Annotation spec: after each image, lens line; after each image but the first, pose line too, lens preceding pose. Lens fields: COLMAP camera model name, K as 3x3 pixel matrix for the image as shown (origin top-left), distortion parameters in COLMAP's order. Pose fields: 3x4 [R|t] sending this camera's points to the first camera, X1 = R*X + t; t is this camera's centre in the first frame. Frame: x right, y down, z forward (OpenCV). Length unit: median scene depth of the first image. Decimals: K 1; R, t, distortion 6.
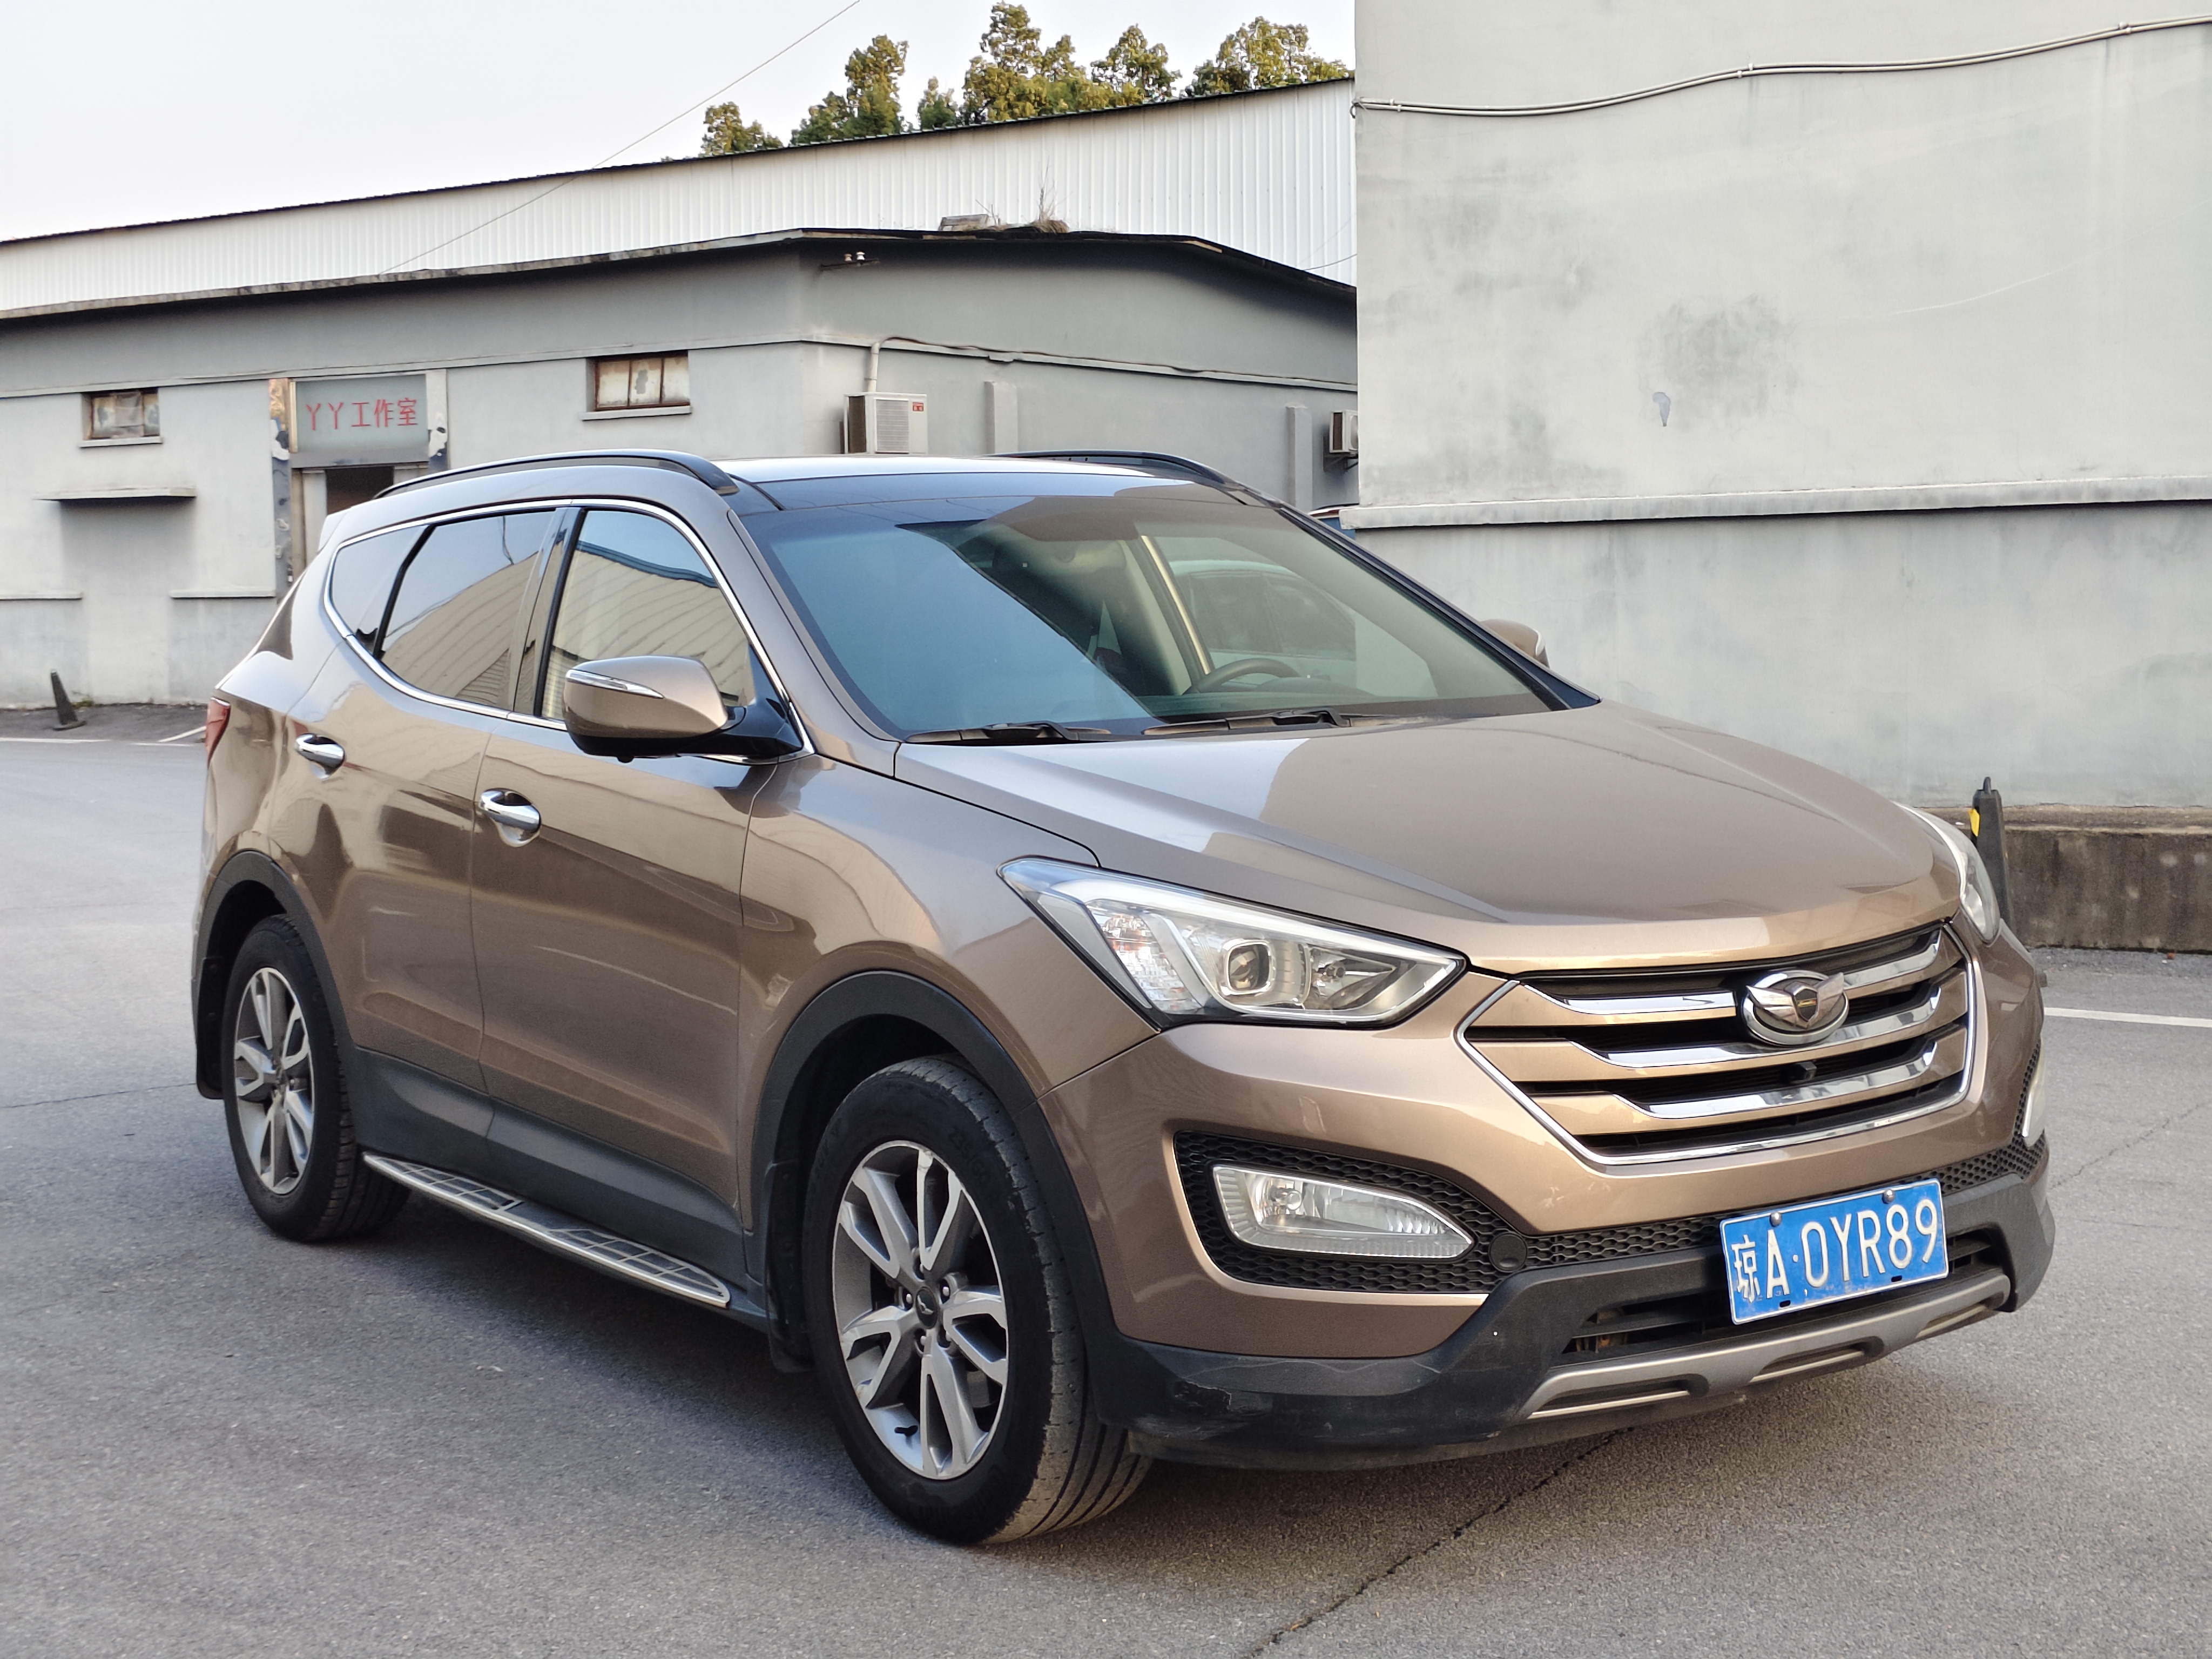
lens RADIAL K [[3032.2, 0, 1098.9], [0, 3032.2, 821.7], [0, 0, 1]] dist [0.060151, 0.000000]
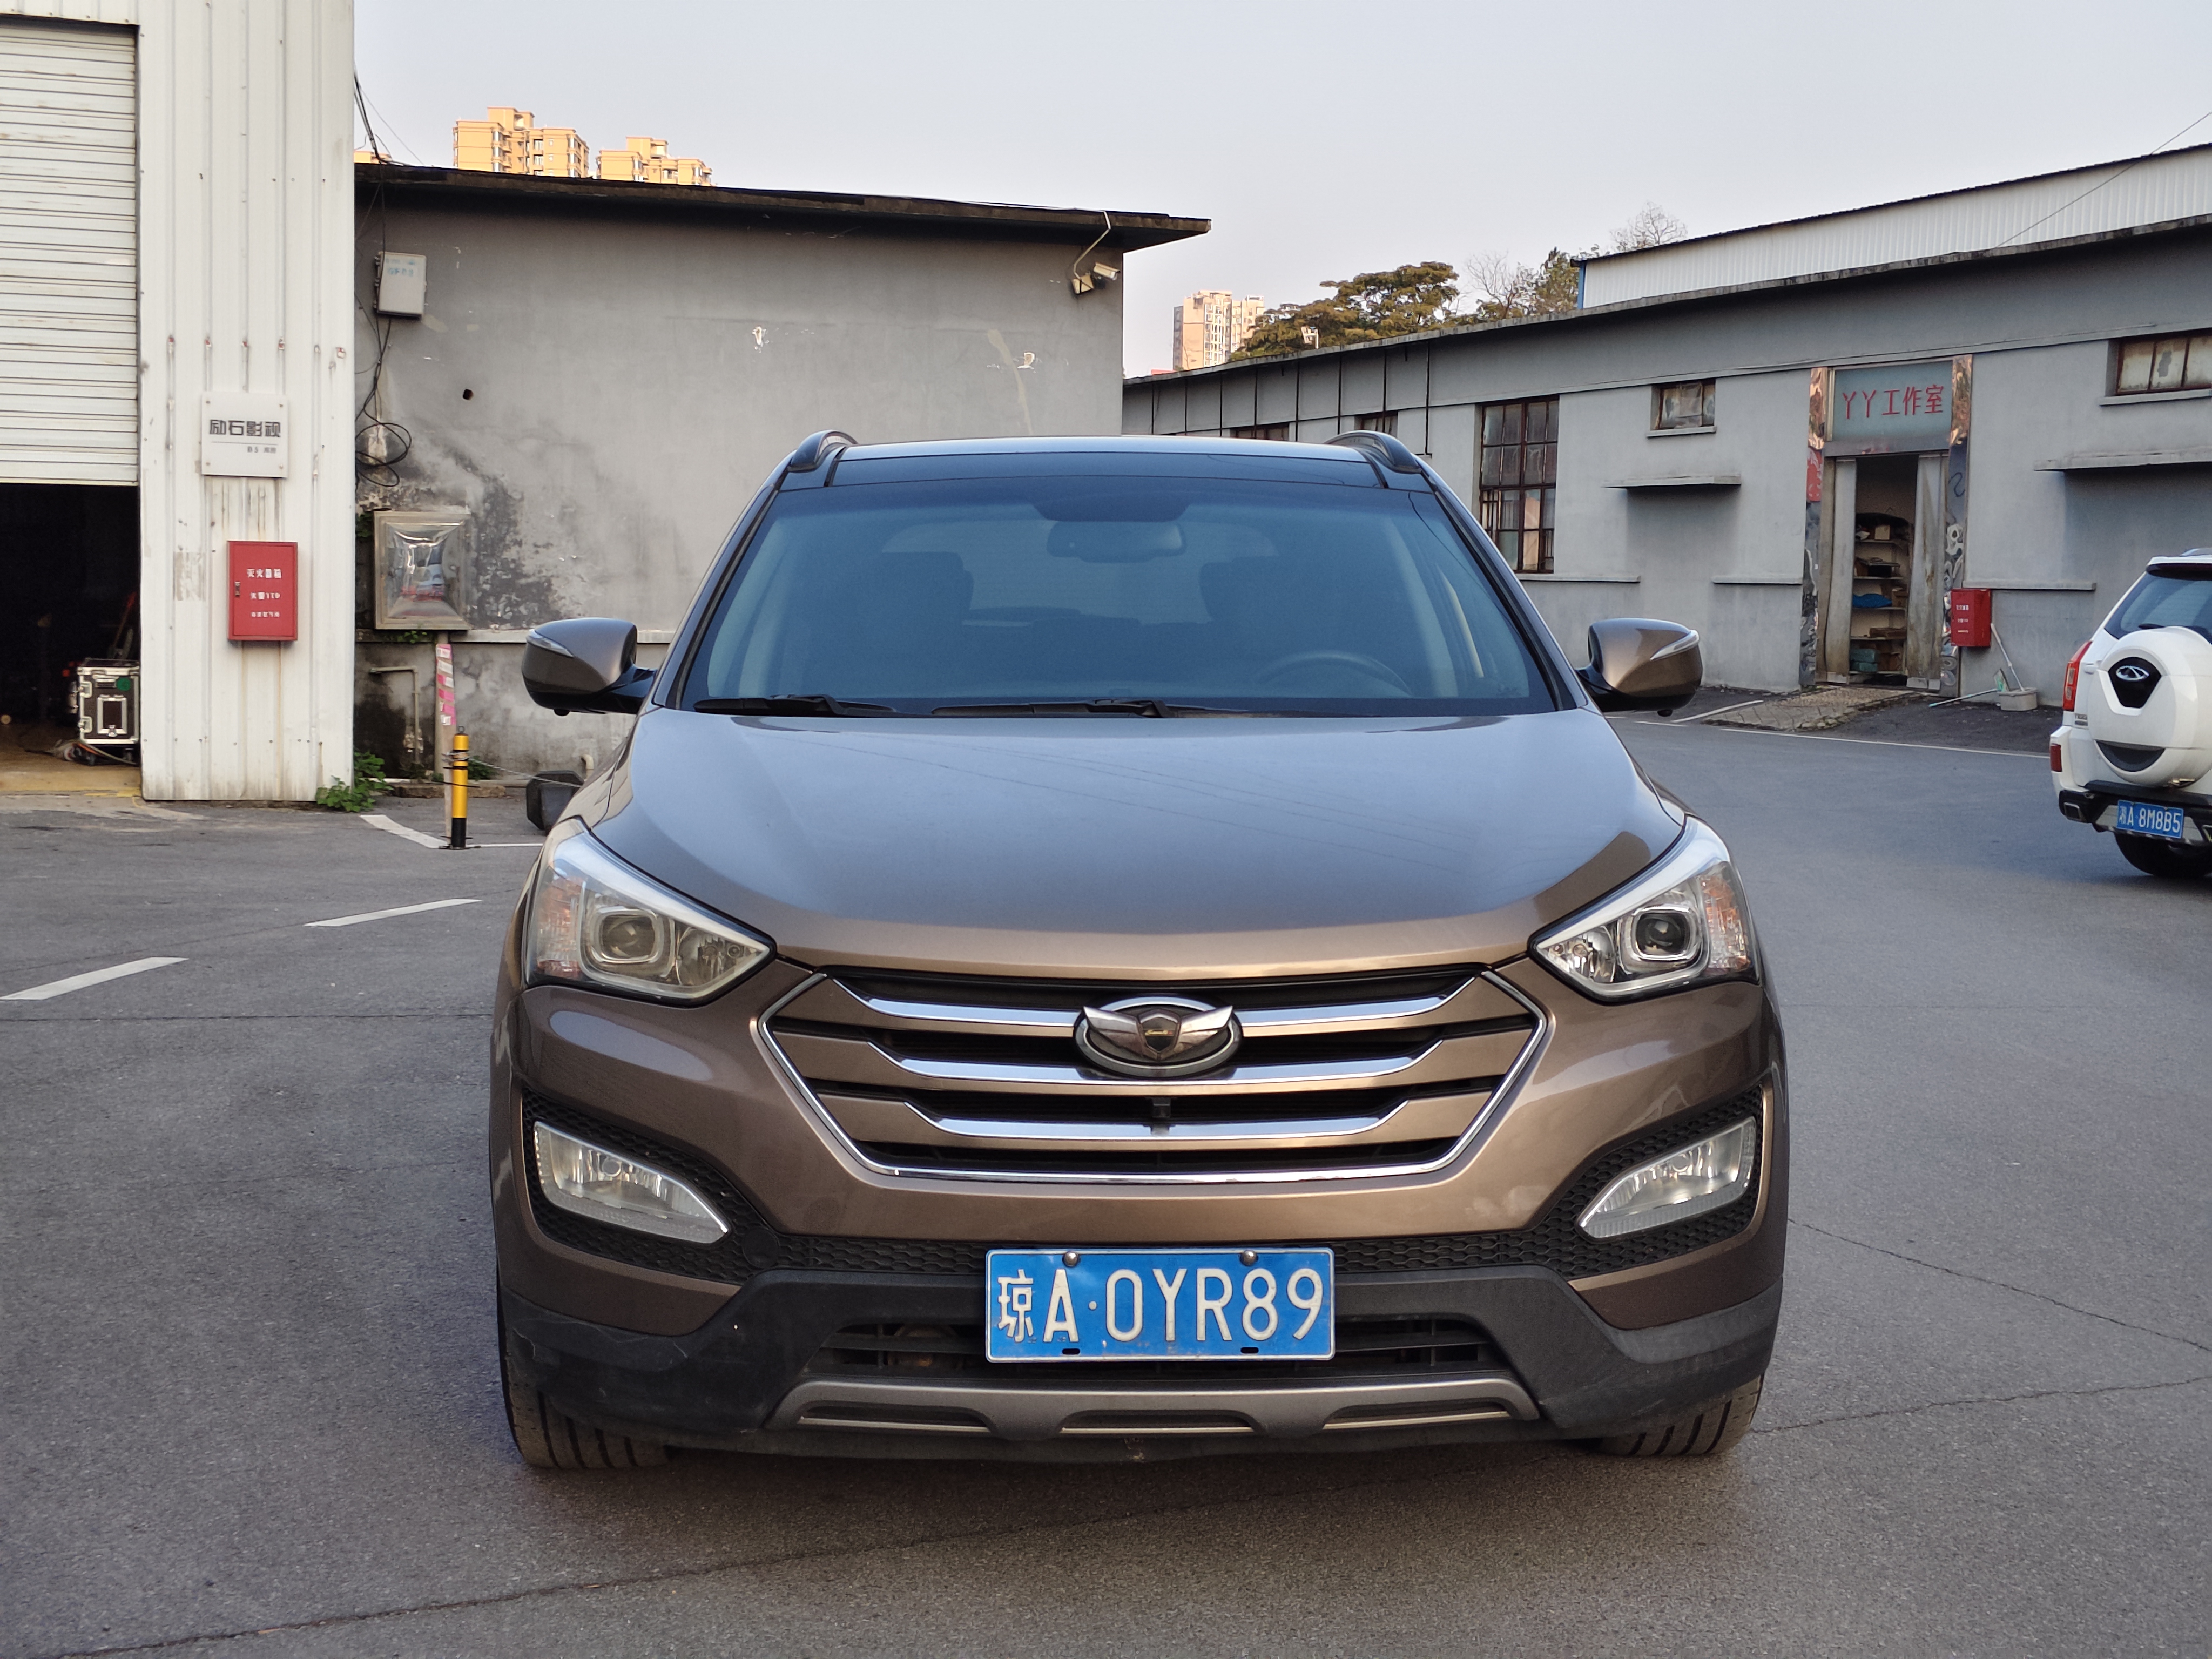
lens RADIAL K [[3032.2, 0, 1098.6], [0, 3032.2, 831.2], [0, 0, 1]] dist [0.060151, 0.000000]
pose [[0.838876, 0.071544, -0.539601, 0.693791], [-0.068170, 0.997328, 0.026254, -0.022982], [0.540037, 0.014761, 0.841512, 0.219764]]
